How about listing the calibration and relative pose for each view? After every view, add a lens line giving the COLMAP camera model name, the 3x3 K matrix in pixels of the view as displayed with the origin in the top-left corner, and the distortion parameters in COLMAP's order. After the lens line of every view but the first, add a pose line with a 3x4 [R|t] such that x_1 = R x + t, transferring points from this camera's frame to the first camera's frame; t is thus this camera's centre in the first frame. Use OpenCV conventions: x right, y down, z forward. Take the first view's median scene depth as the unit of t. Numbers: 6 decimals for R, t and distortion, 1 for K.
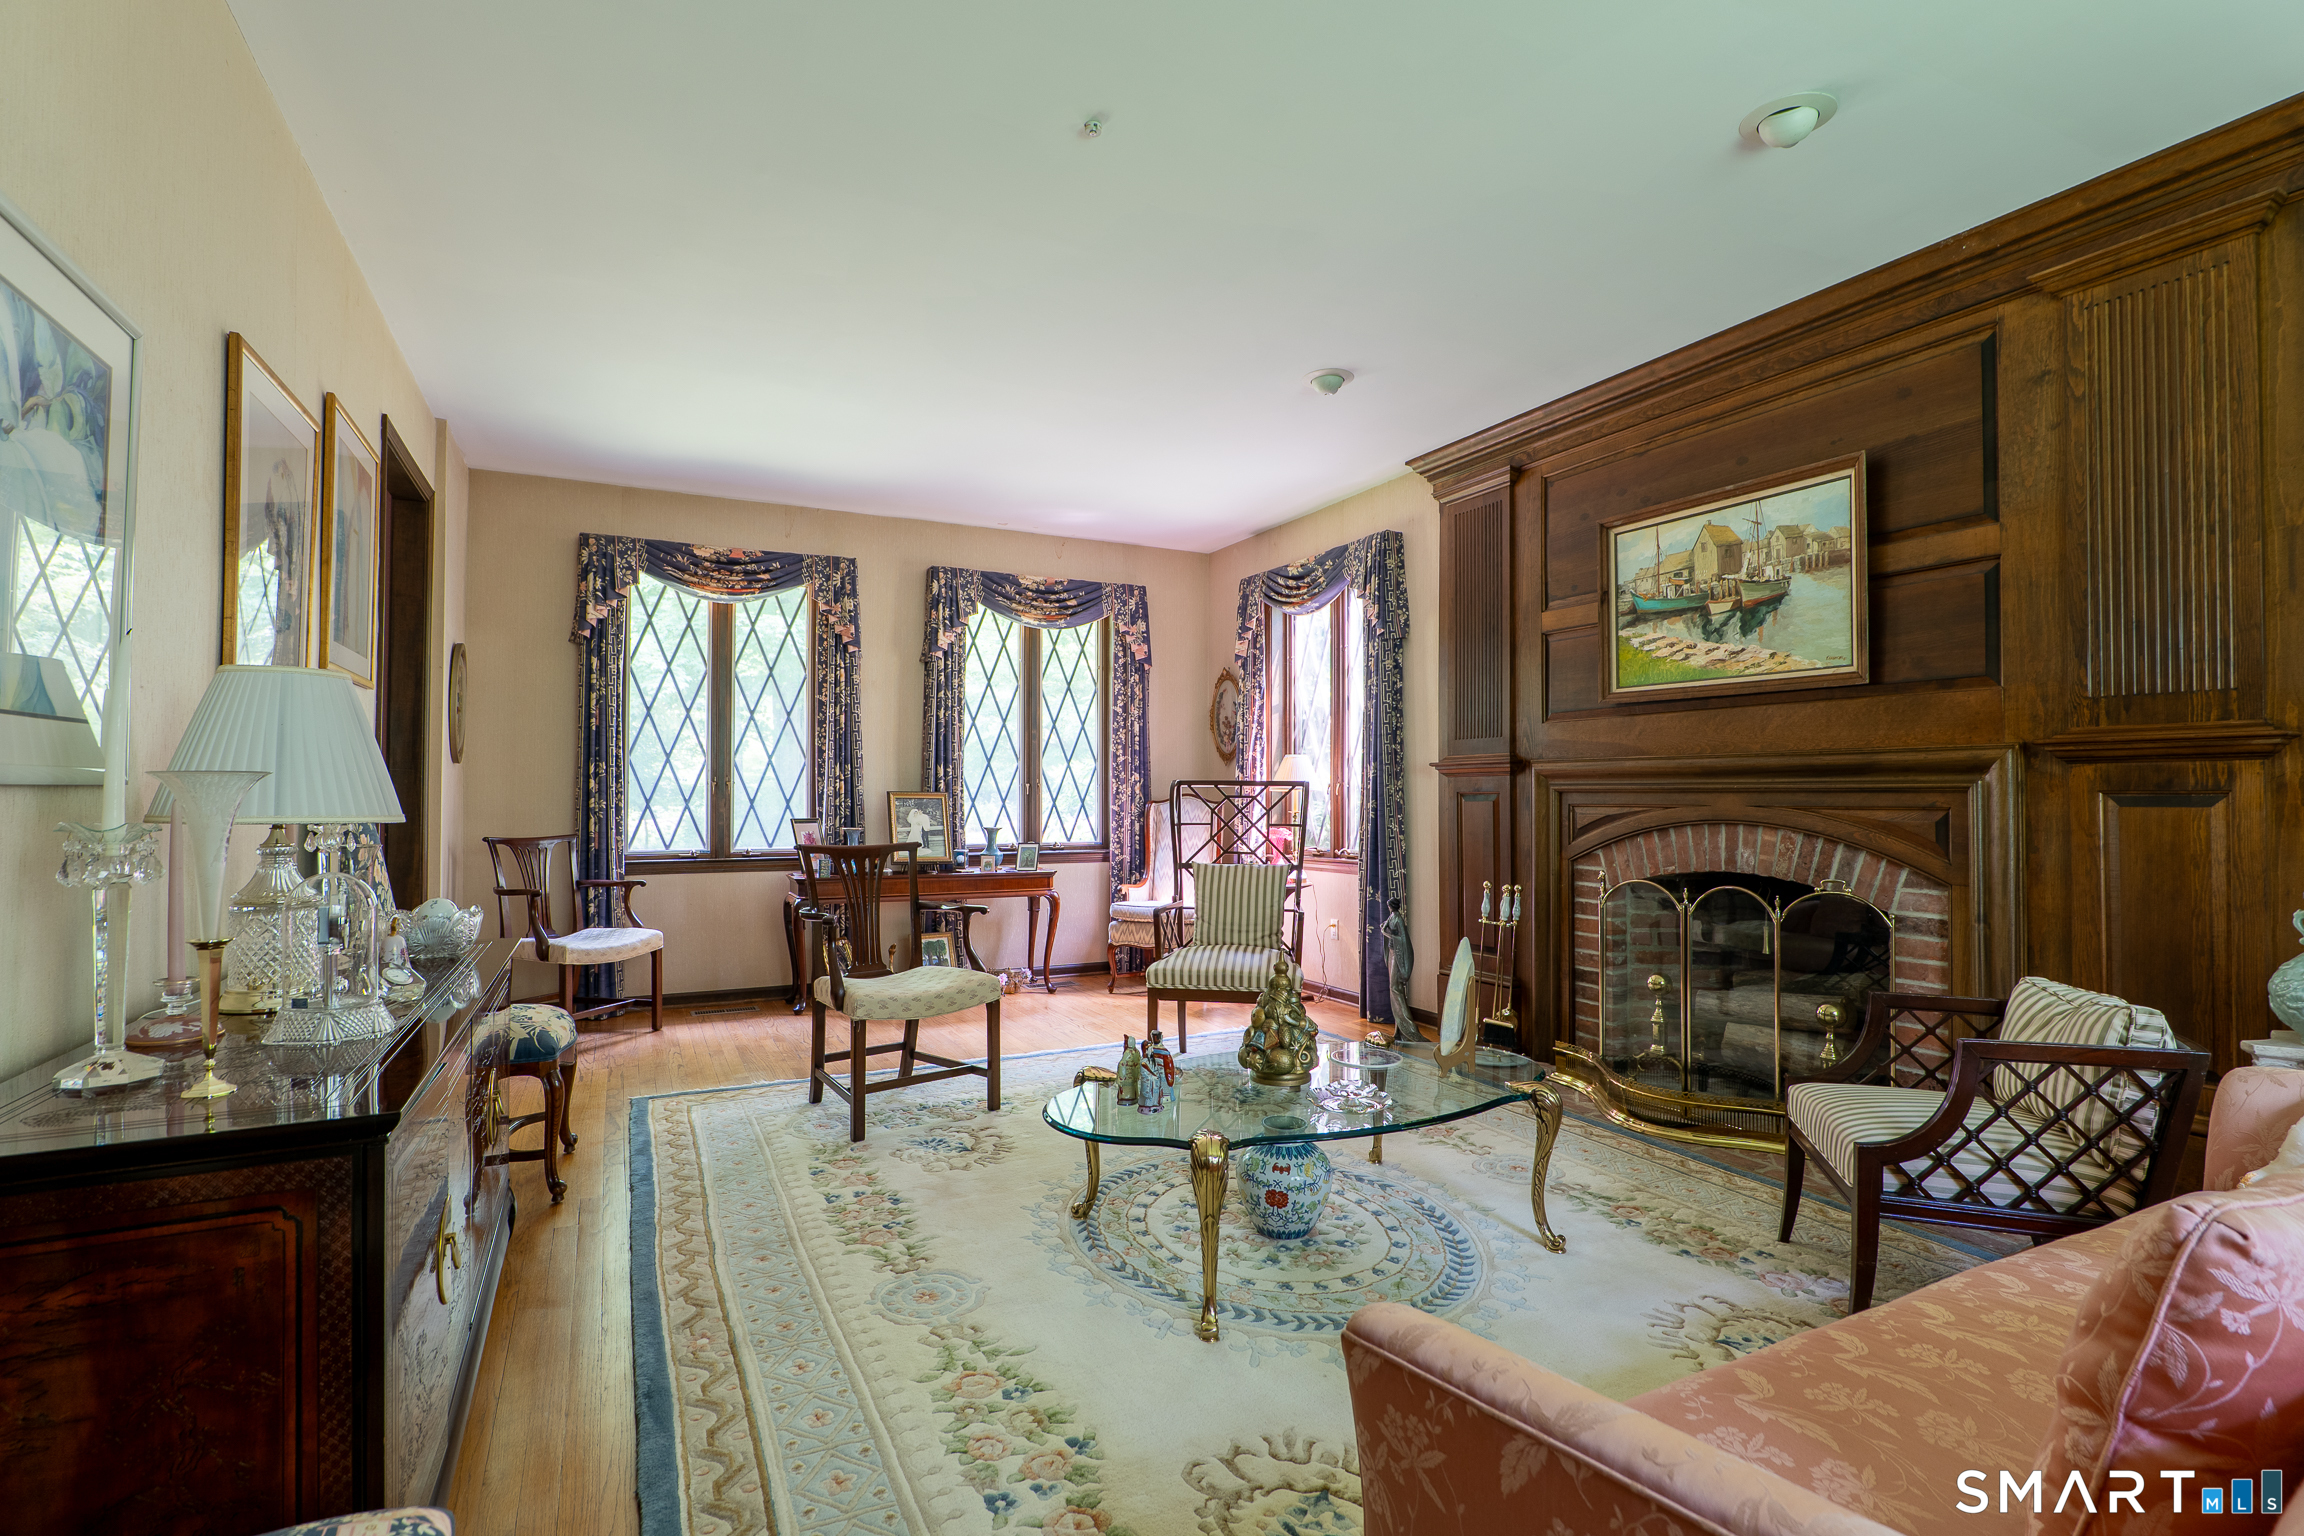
lens RADIAL K [[1070.5, 0, 1188.9], [0, 1070.5, 774.3], [0, 0, 1]] dist [0.001325, 0.000337]
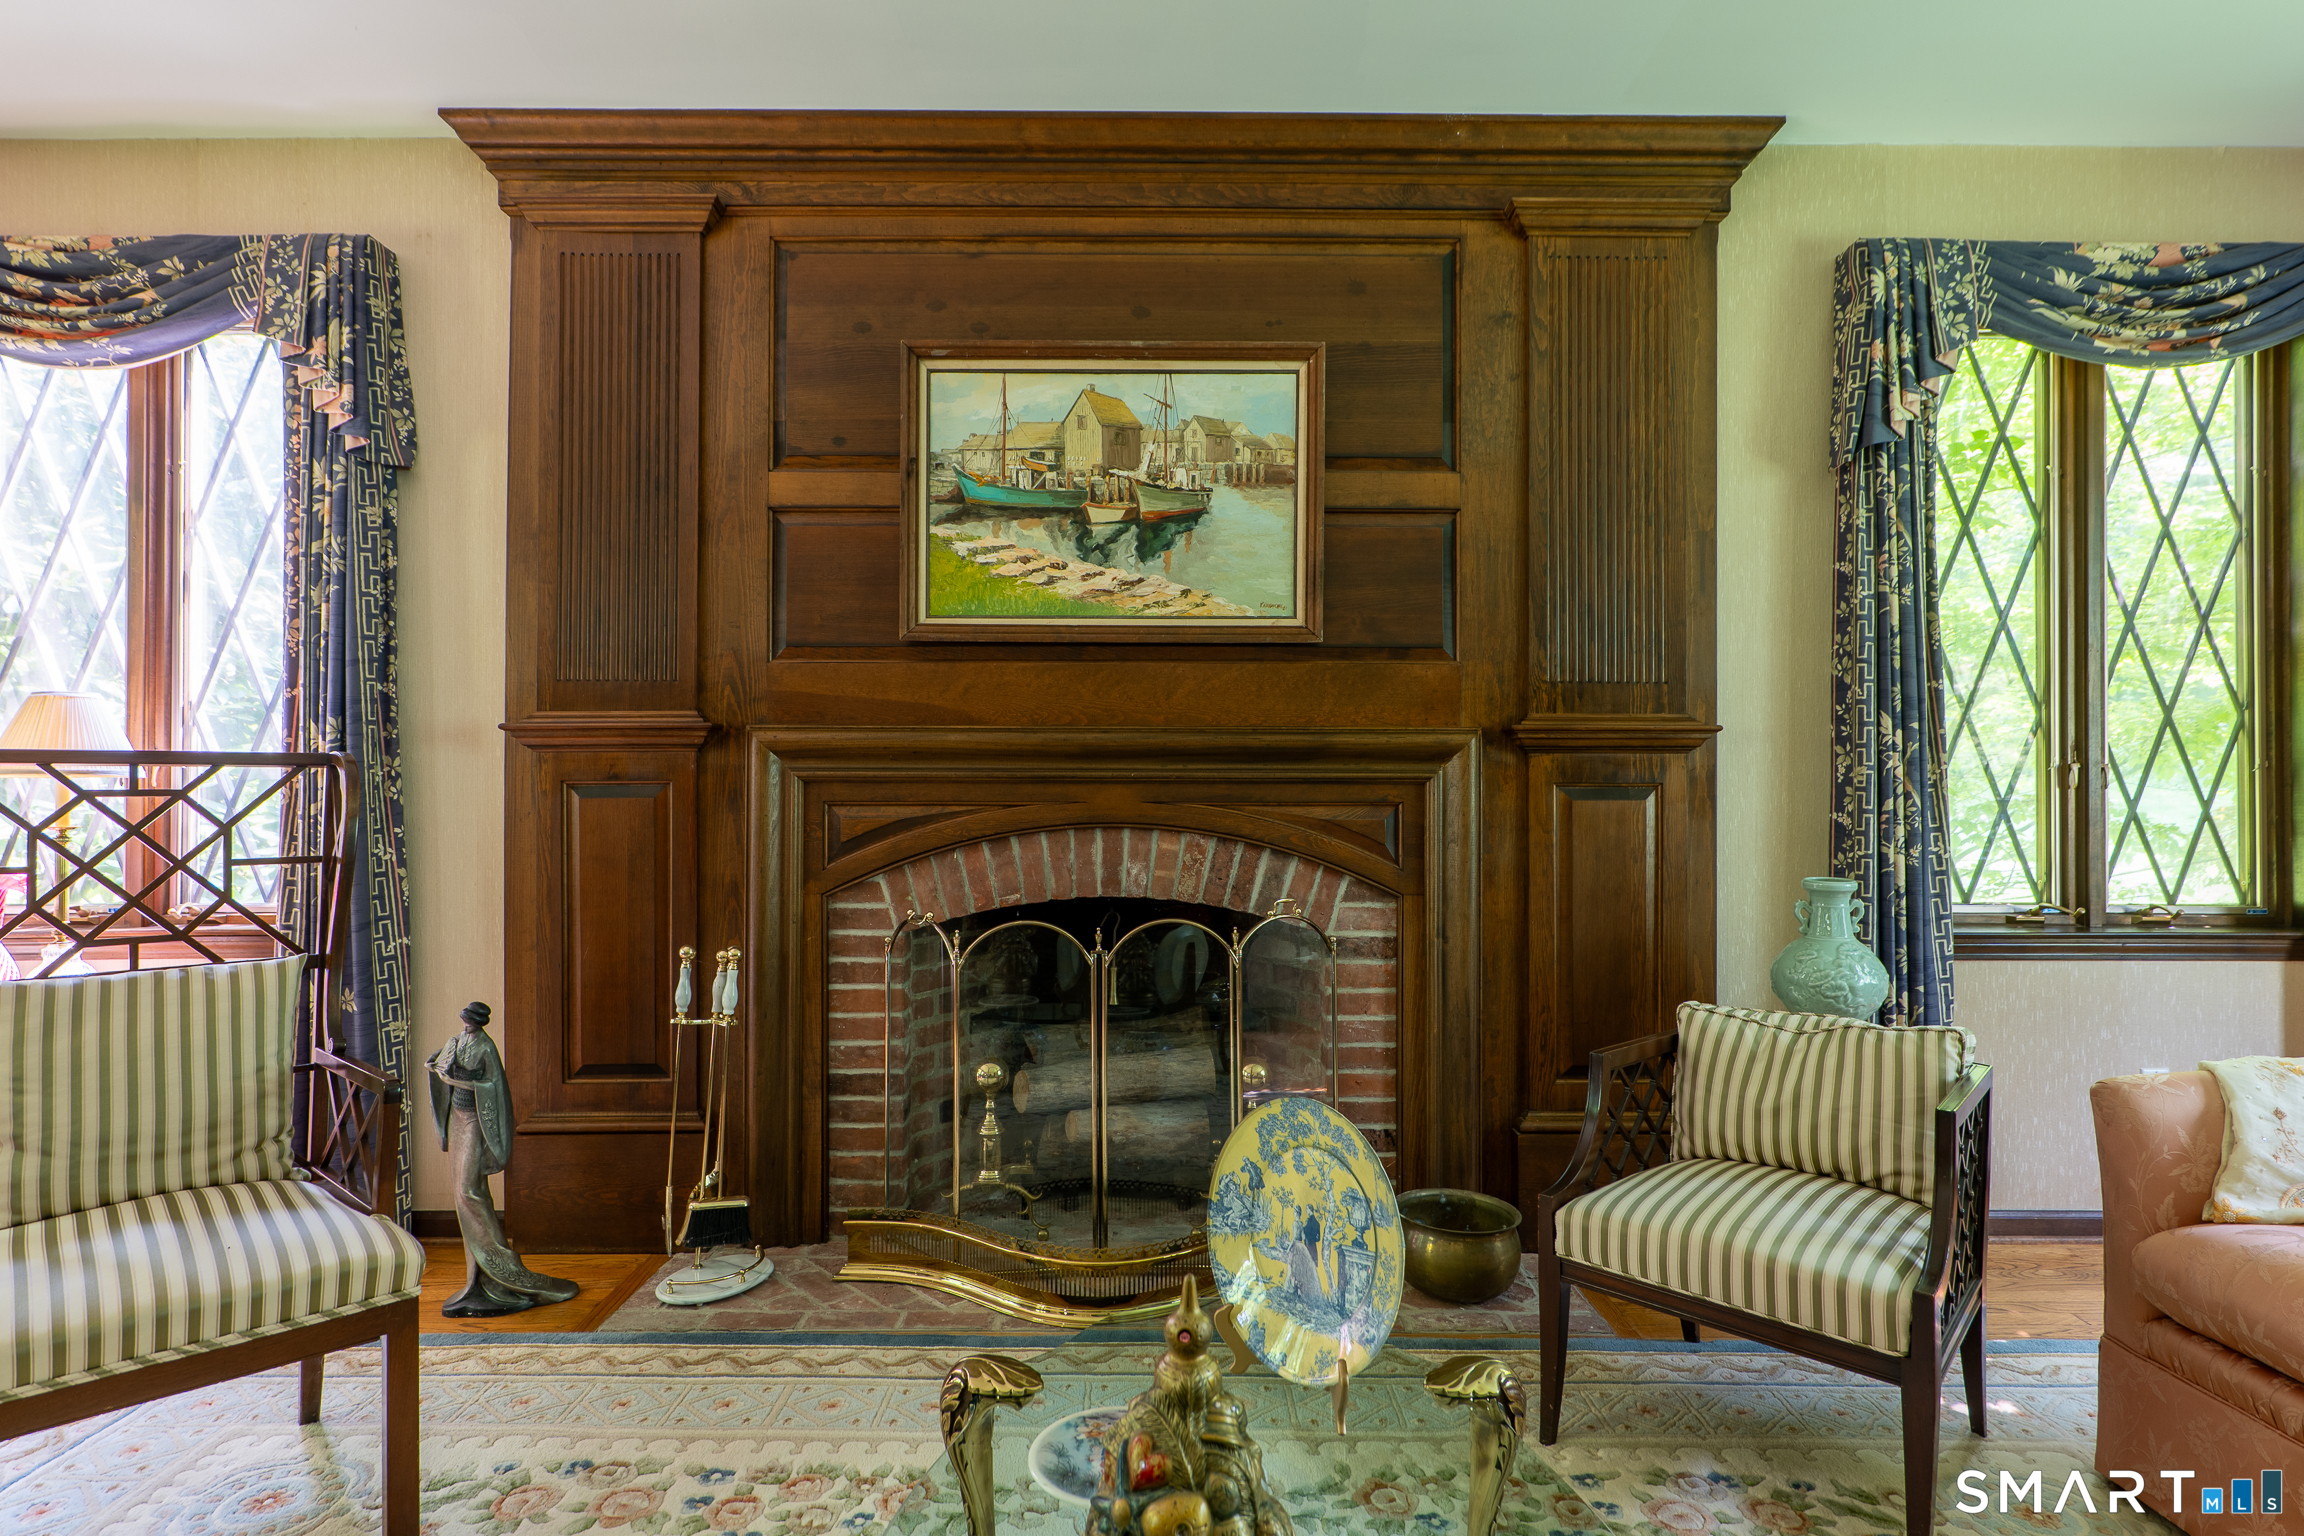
lens RADIAL K [[1187.7, 0, 1151.0], [0, 1187.7, 779.9], [0, 0, 1]] dist [-0.000546, 0.000756]
pose [[0.476456, 0.007034, 0.879170, -0.166906], [-0.018295, 0.999831, 0.001915, 0.013352], [-0.879008, -0.016997, 0.476504, 0.623566]]
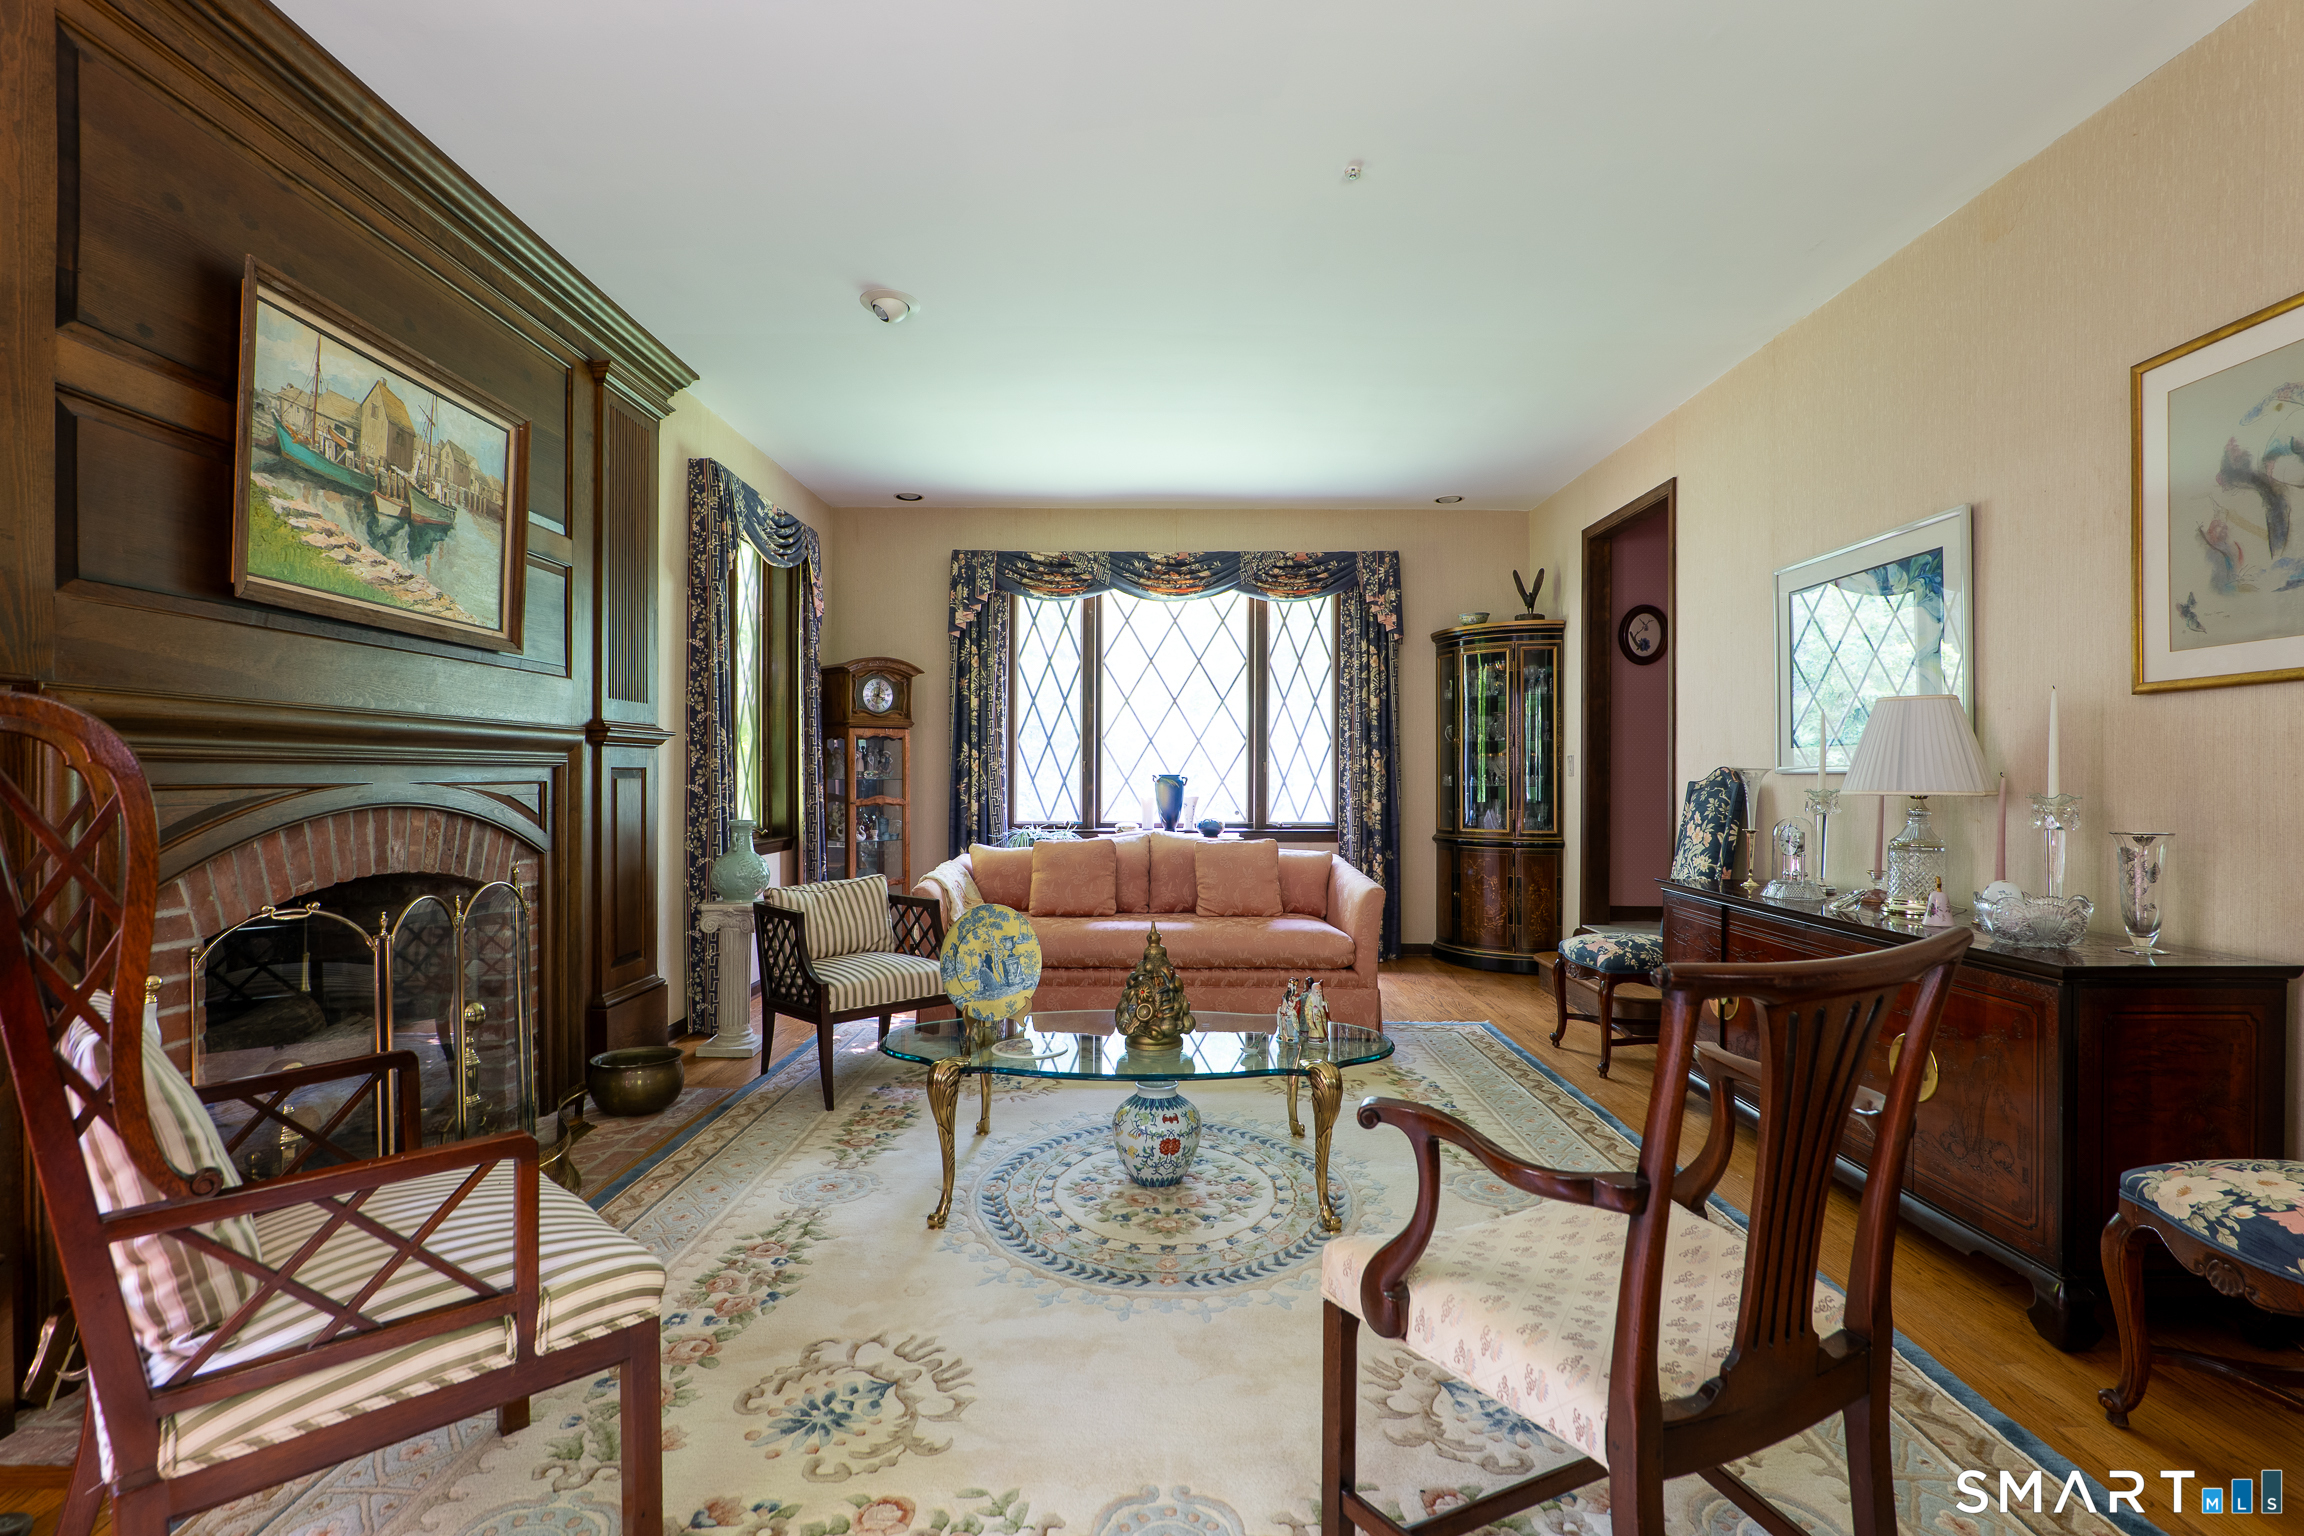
lens RADIAL K [[1068.3, 0, 1157.9], [0, 1068.3, 777.0], [0, 0, 1]] dist [-0.021005, 0.000329]
pose [[-0.880367, -0.002175, 0.474288, -0.302760], [-0.012036, 0.999770, -0.017756, 0.032074], [-0.474140, -0.021340, -0.880191, 1.413558]]
